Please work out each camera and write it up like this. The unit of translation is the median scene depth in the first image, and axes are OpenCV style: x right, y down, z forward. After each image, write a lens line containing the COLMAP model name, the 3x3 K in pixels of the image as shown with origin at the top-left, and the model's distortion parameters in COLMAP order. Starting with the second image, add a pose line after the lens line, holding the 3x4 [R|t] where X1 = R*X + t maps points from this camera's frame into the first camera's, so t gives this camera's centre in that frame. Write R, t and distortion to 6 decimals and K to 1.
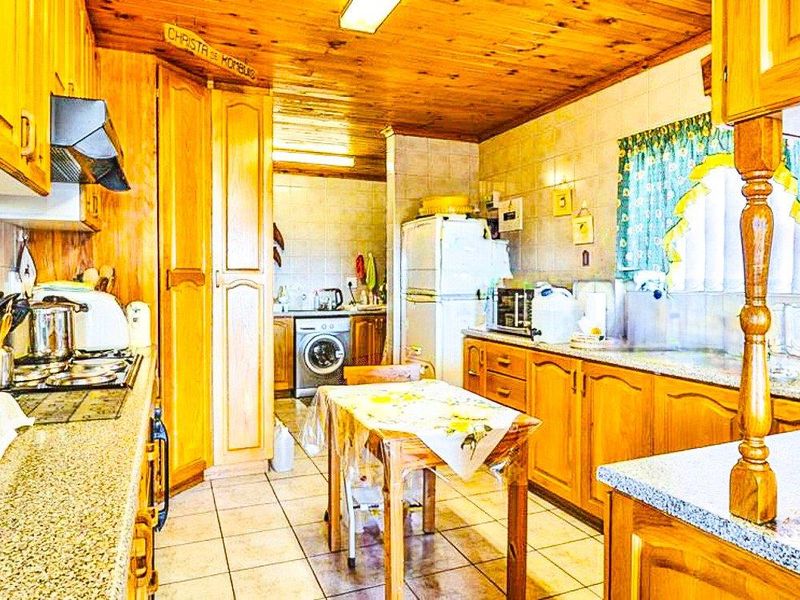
lens RADIAL K [[558.9, 0, 400.2], [0, 558.9, 296.1], [0, 0, 1]] dist [-0.008323, -0.001363]
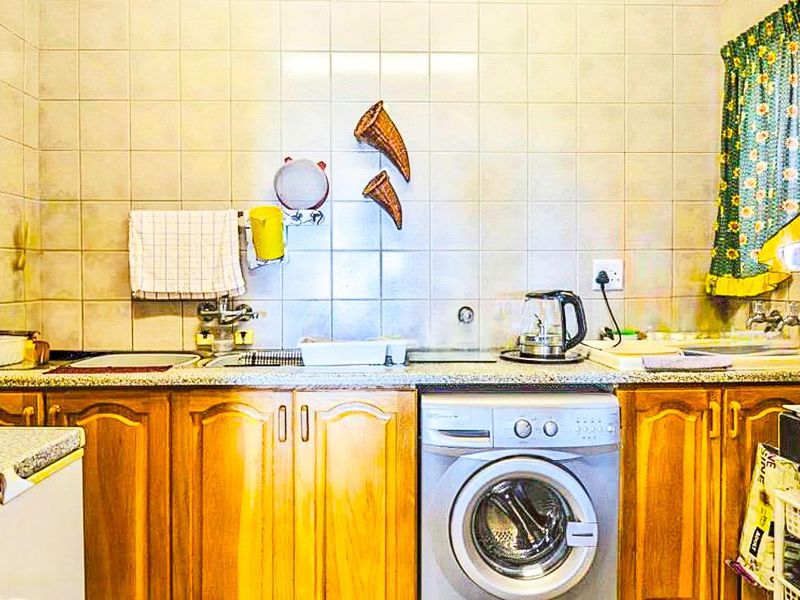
lens RADIAL K [[558.9, 0, 400.7], [0, 558.9, 298.3], [0, 0, 1]] dist [-0.008323, -0.001363]
pose [[0.932221, 0.008029, -0.361800, -0.088237], [-0.007887, 0.999967, 0.001867, -0.009885], [0.361803, 0.001113, 0.932254, 0.689252]]
